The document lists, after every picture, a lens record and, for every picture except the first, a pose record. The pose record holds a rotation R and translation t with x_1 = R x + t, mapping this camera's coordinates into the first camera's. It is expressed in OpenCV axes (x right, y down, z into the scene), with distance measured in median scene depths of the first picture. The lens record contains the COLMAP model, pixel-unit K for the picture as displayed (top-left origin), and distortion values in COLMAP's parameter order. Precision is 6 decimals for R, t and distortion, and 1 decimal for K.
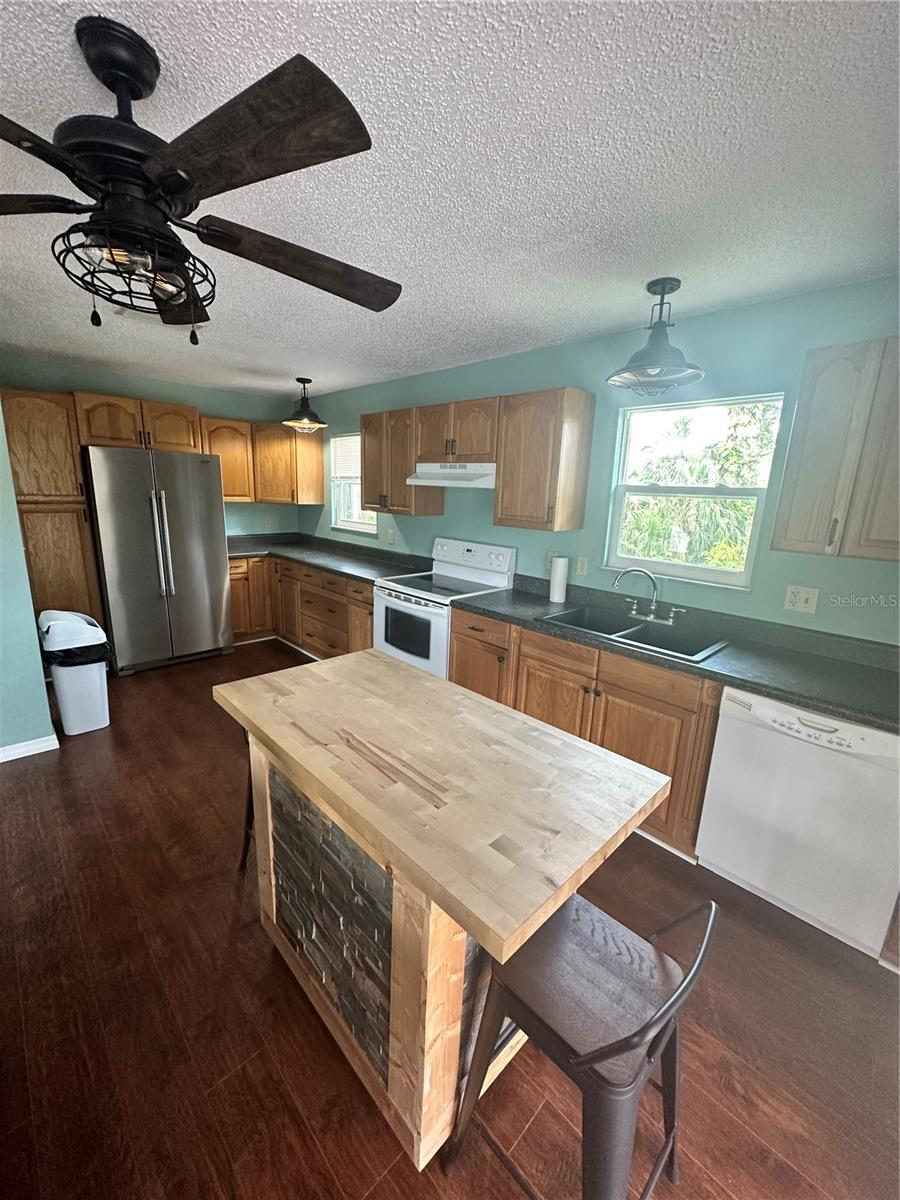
lens RADIAL K [[477.6, 0, 450.0], [0, 477.6, 600.0], [0, 0, 1]] dist [-0.000552, -0.000224]
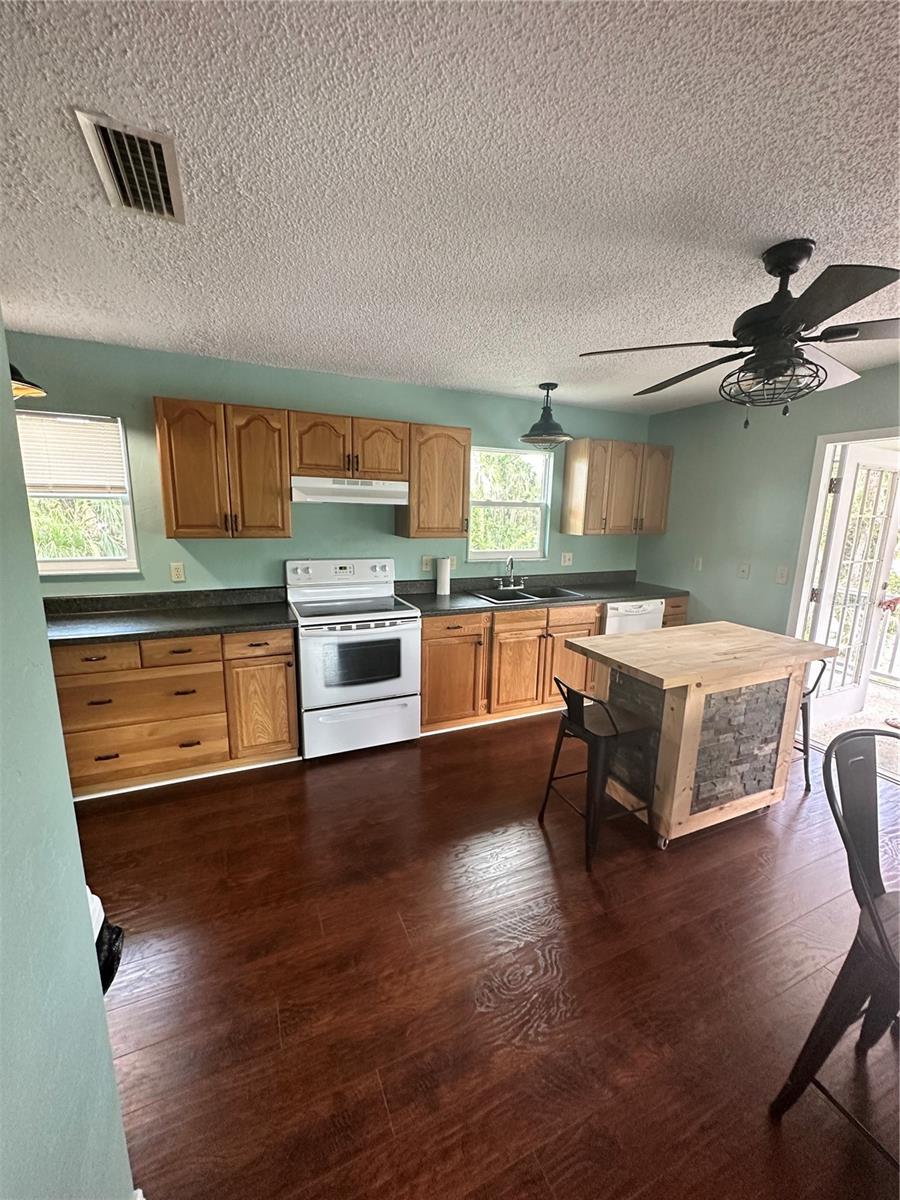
lens RADIAL K [[477.6, 0, 450.0], [0, 477.6, 600.0], [0, 0, 1]] dist [-0.000552, -0.000224]
pose [[0.342538, -0.208142, 0.916158, -0.913199], [0.203288, 0.968469, 0.144020, -0.158411], [-0.917247, 0.136912, 0.374050, 0.522371]]
